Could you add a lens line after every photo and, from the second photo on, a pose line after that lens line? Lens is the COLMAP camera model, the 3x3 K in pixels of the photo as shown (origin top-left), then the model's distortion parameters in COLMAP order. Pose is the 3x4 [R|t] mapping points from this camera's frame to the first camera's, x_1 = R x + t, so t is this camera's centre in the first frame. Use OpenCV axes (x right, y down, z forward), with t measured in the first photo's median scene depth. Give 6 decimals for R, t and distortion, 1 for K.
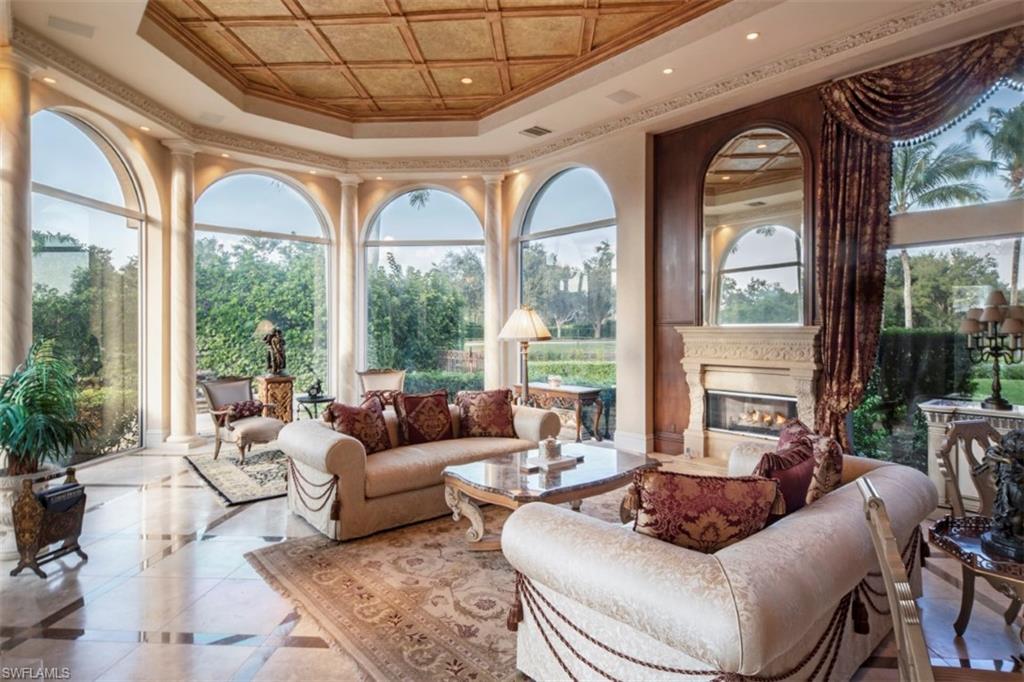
lens RADIAL K [[541.5, 0, 512.0], [0, 541.5, 341.0], [0, 0, 1]] dist [0.000362, 0.000111]
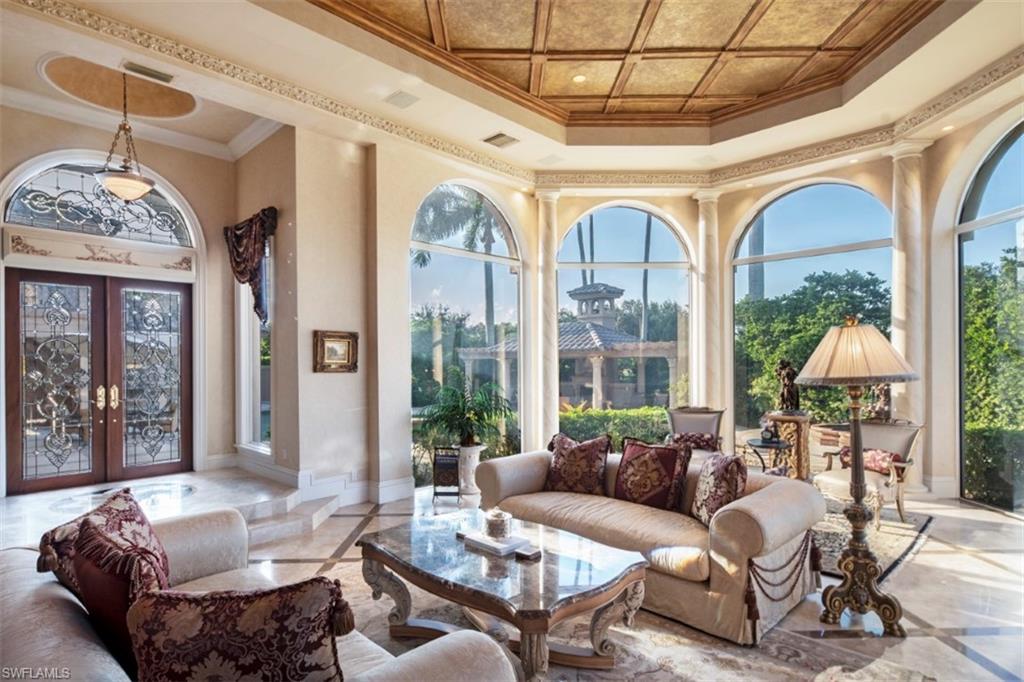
lens RADIAL K [[541.4, 0, 514.8], [0, 541.4, 363.5], [0, 0, 1]] dist [0.002403, 0.000355]
pose [[0.091229, -0.002826, -0.995826, 0.357698], [-0.008380, 0.999958, -0.003606, -0.009837], [0.995795, 0.008674, 0.091202, 0.422685]]
